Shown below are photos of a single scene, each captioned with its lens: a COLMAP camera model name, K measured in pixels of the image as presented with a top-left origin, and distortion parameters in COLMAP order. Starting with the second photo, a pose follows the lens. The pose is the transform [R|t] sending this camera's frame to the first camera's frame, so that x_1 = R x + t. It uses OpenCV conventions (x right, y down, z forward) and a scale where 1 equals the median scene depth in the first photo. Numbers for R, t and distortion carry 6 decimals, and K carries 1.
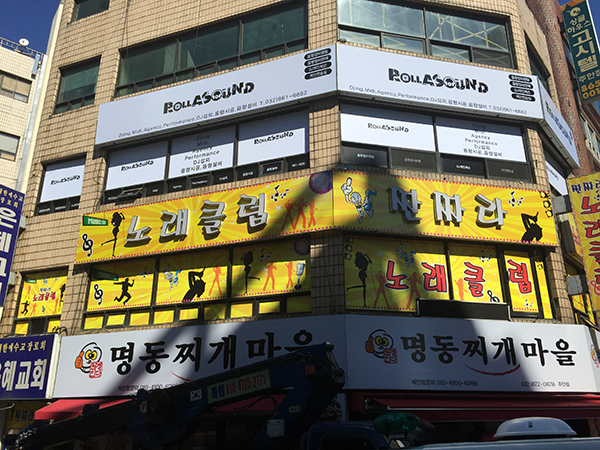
lens RADIAL K [[512.3, 0, 313.8], [0, 512.3, 219.6], [0, 0, 1]] dist [0.077054, -0.073577]
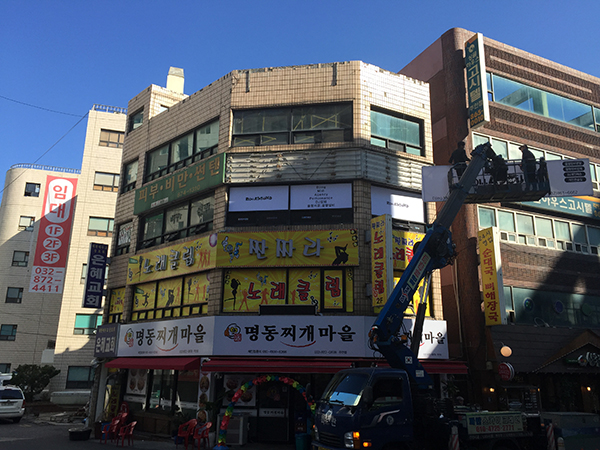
lens RADIAL K [[512.3, 0, 302.0], [0, 512.3, 220.6], [0, 0, 1]] dist [0.077054, -0.073577]
pose [[0.921755, -0.086338, -0.378039, 0.867737], [0.116903, 0.991412, 0.058618, -0.185193], [0.369732, -0.098225, 0.923932, -0.459943]]
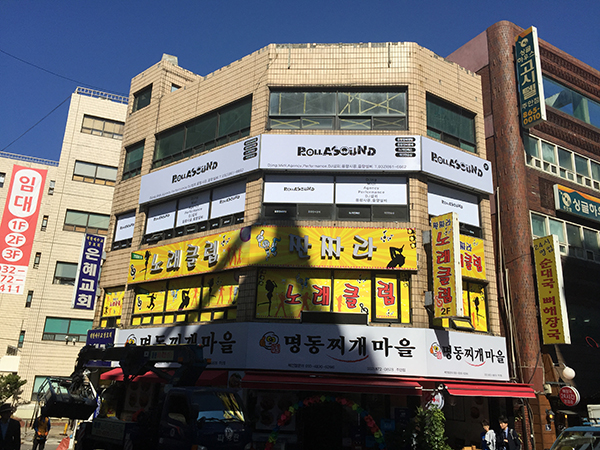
lens RADIAL K [[512.3, 0, 303.4], [0, 512.3, 223.5], [0, 0, 1]] dist [0.077054, -0.073577]
pose [[0.952396, -0.047602, -0.301124, 0.570801], [0.064421, 0.996854, 0.046166, -0.145599], [0.297979, -0.063367, 0.952467, -0.354662]]
